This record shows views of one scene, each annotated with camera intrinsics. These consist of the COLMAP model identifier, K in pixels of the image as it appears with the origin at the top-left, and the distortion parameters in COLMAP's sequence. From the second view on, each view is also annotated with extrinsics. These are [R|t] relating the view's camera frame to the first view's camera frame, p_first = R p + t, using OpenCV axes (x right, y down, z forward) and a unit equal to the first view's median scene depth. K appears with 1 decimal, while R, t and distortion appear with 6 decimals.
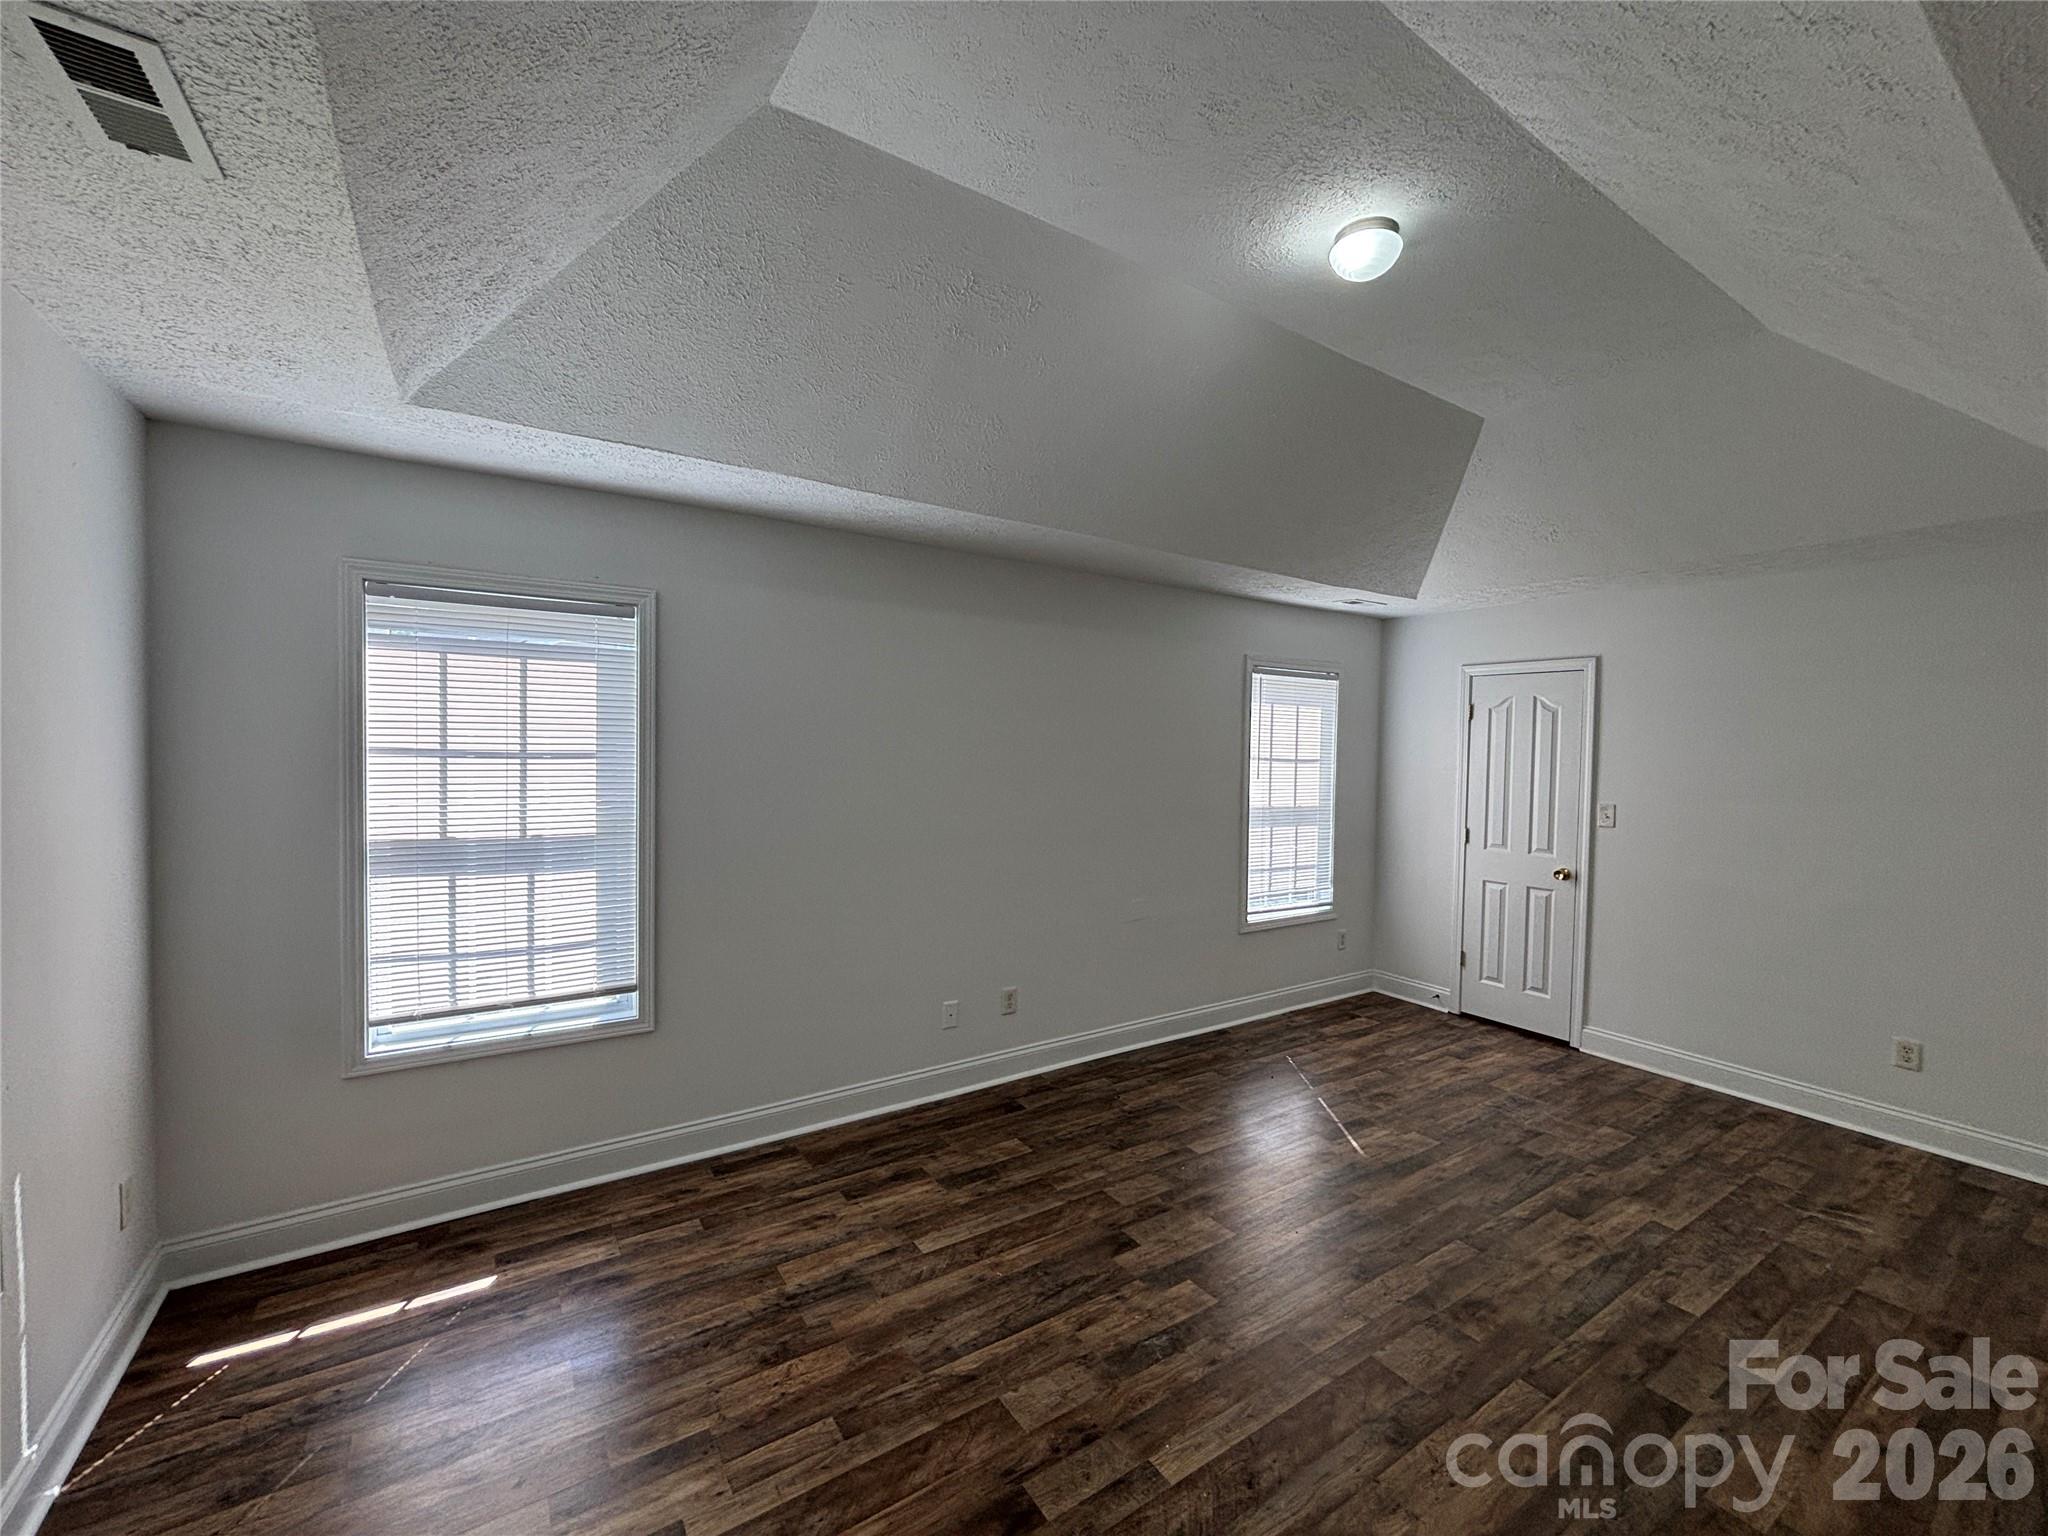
lens RADIAL K [[829.4, 0, 1020.9], [0, 829.4, 771.6], [0, 0, 1]] dist [0.003655, -0.002081]
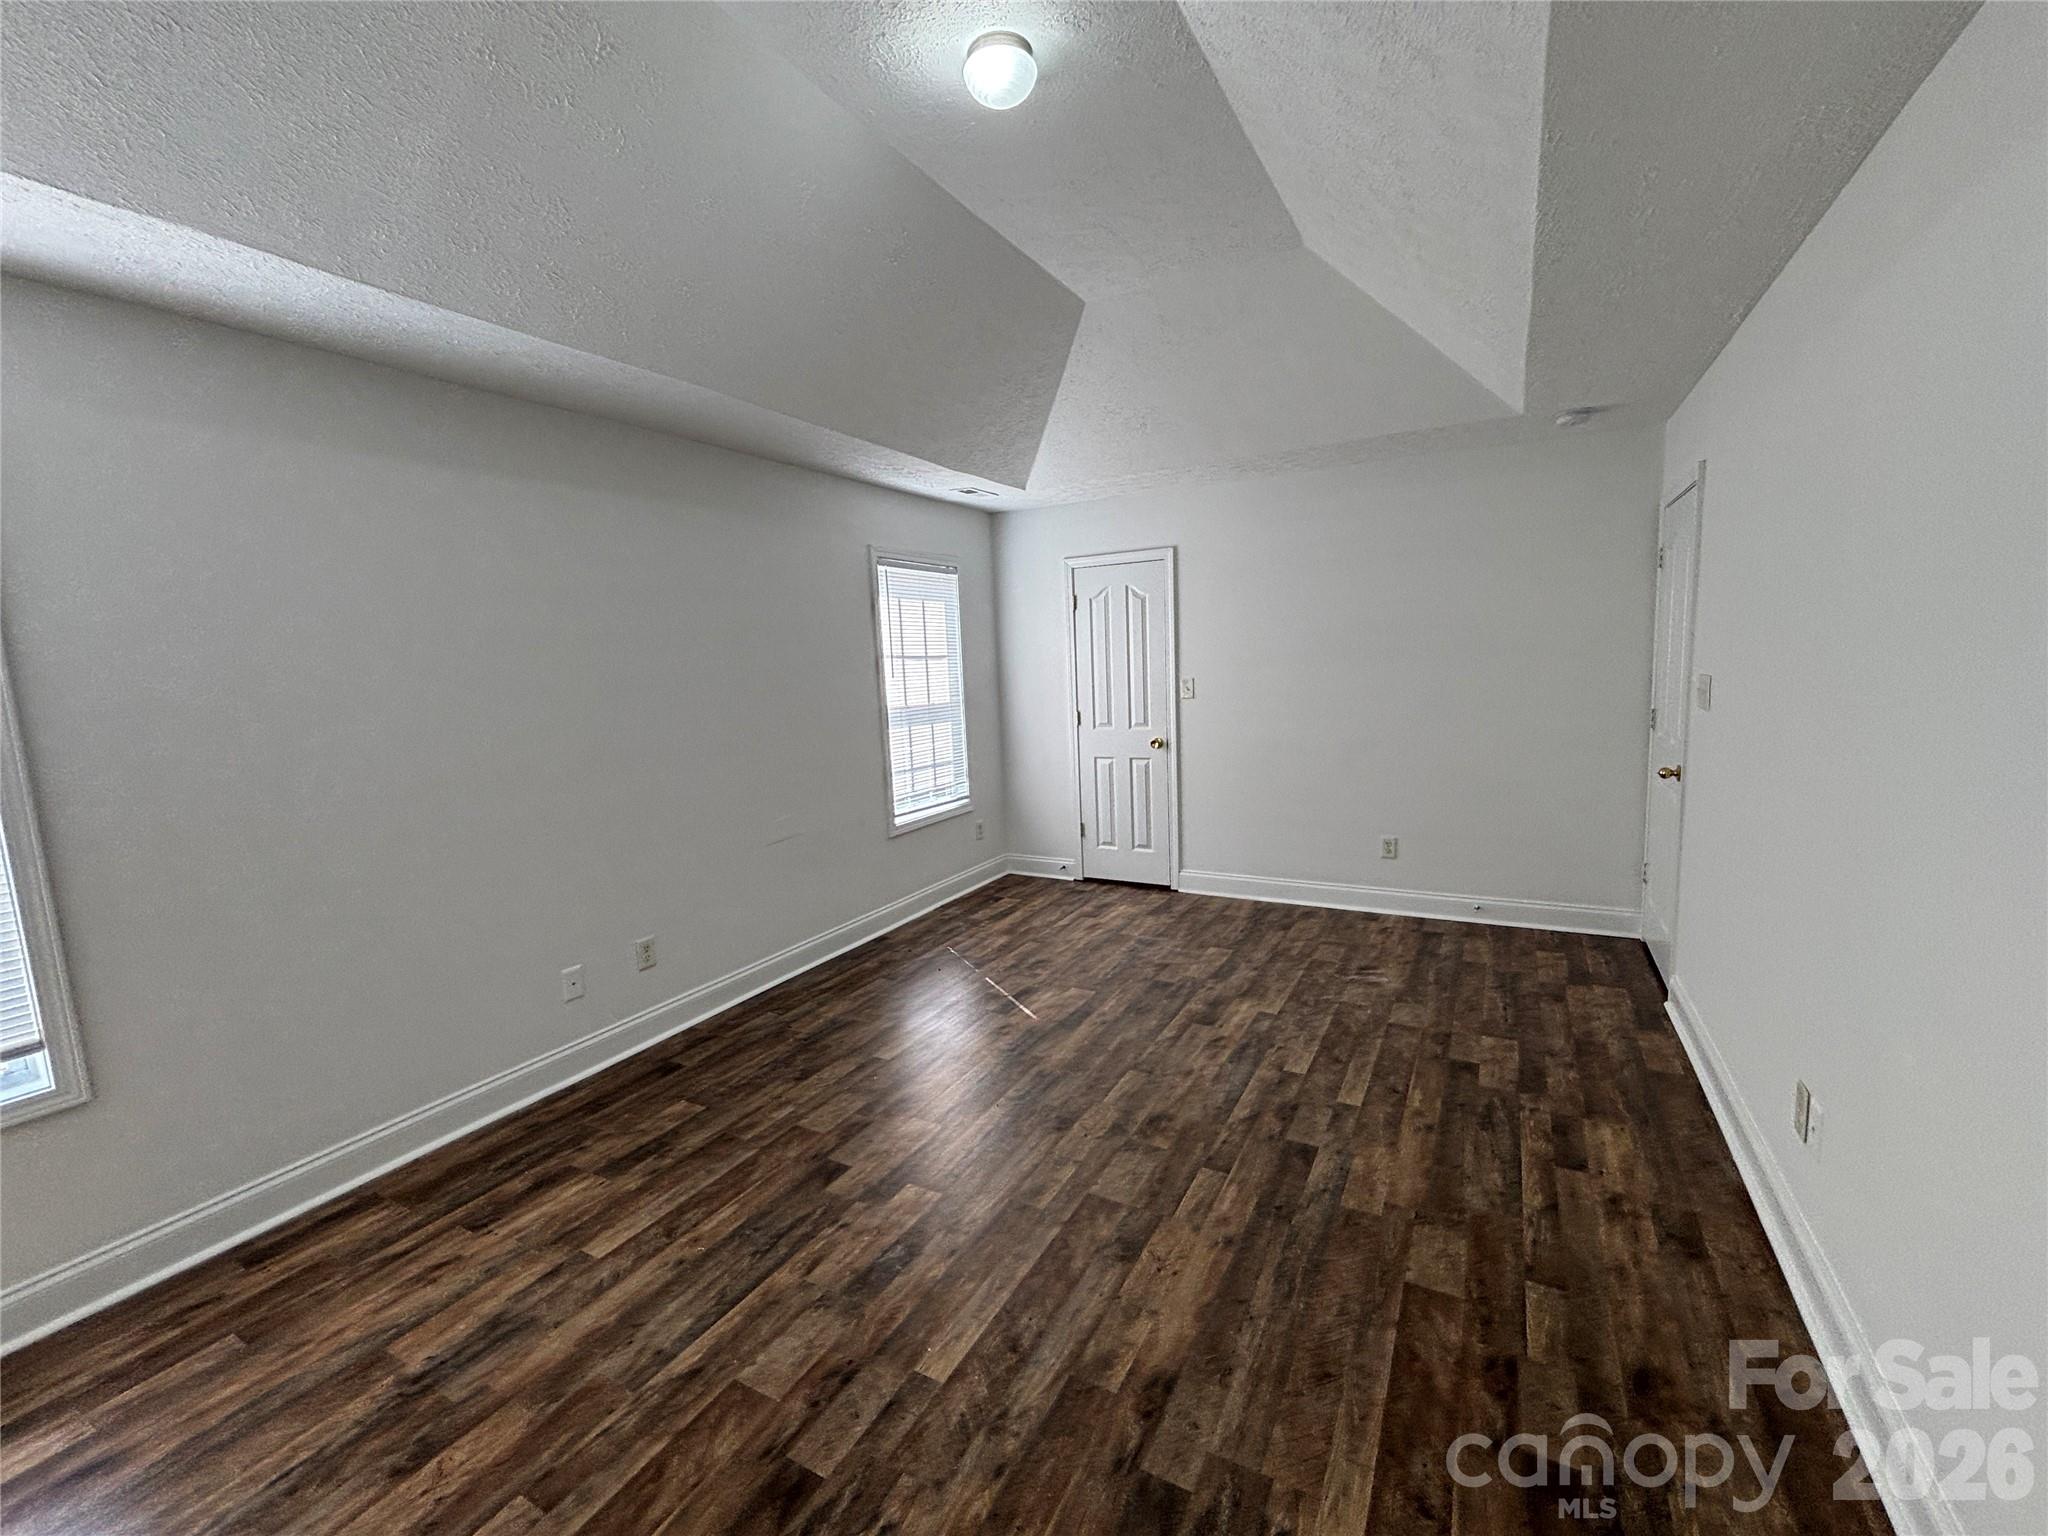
lens RADIAL K [[851.0, 0, 1019.6], [0, 851.0, 772.4], [0, 0, 1]] dist [0.002166, 0.000432]
pose [[0.887916, -0.115187, 0.445350, -0.058178], [0.072539, 0.991089, 0.111713, 0.030398], [-0.454250, -0.066887, 0.888360, 0.076602]]
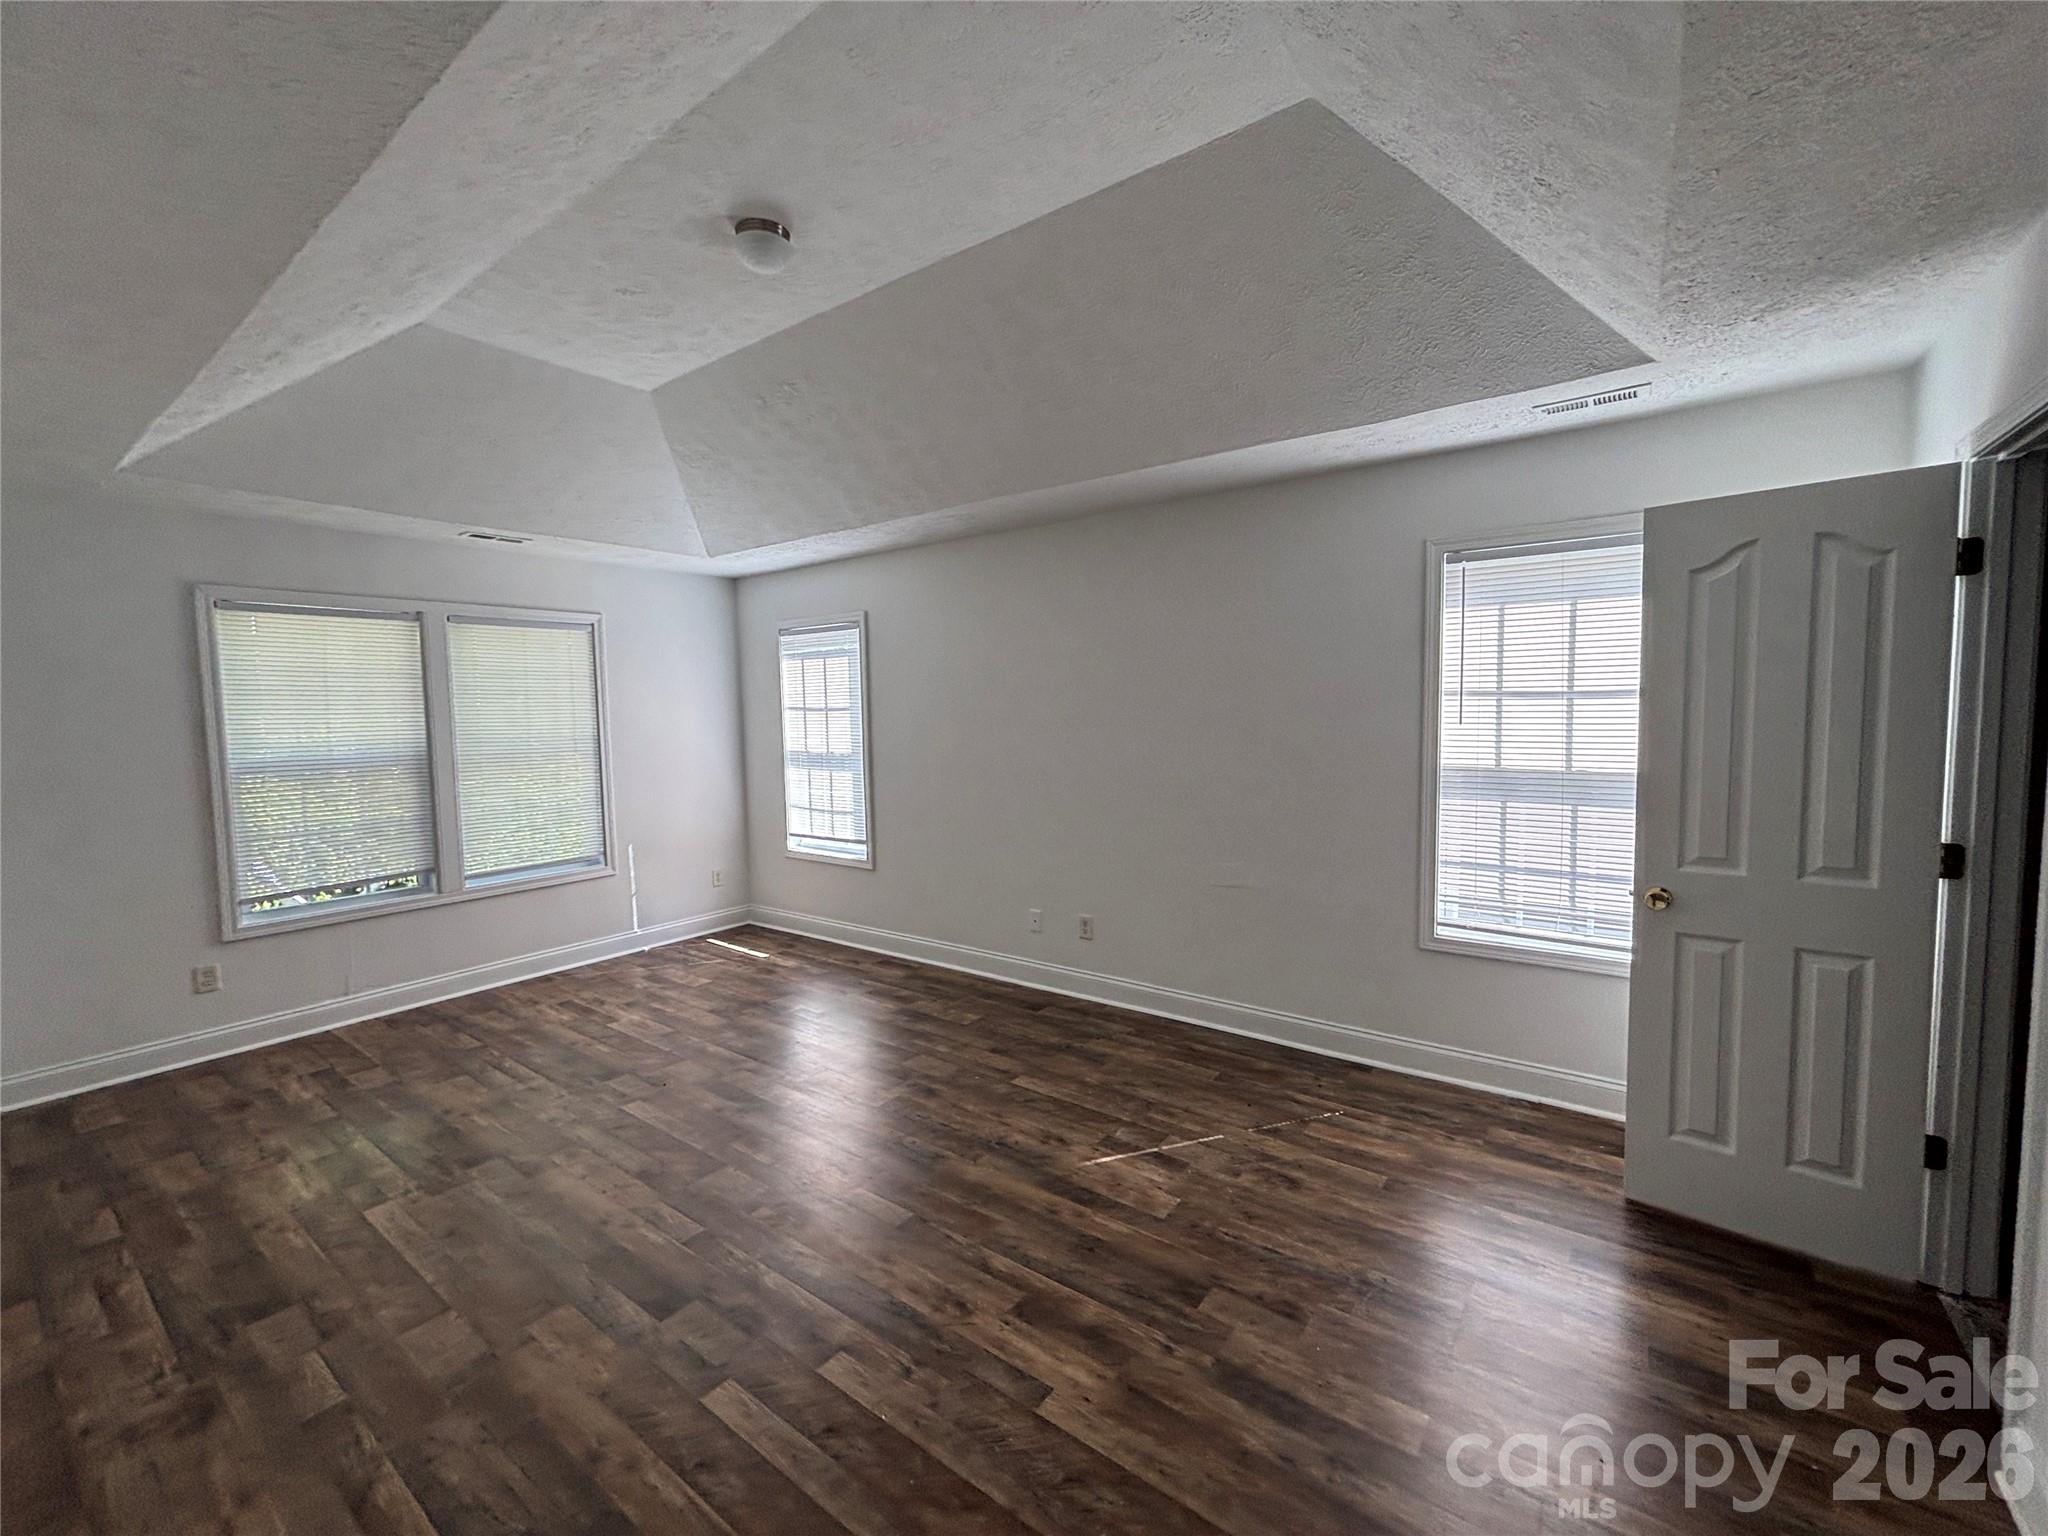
lens RADIAL K [[829.4, 0, 1020.9], [0, 829.4, 771.6], [0, 0, 1]] dist [0.003655, -0.002081]
pose [[0.344654, 0.052962, -0.937235, 1.275193], [-0.001521, 0.998437, 0.055861, 0.014852], [0.938729, -0.017828, 0.344196, 0.721279]]
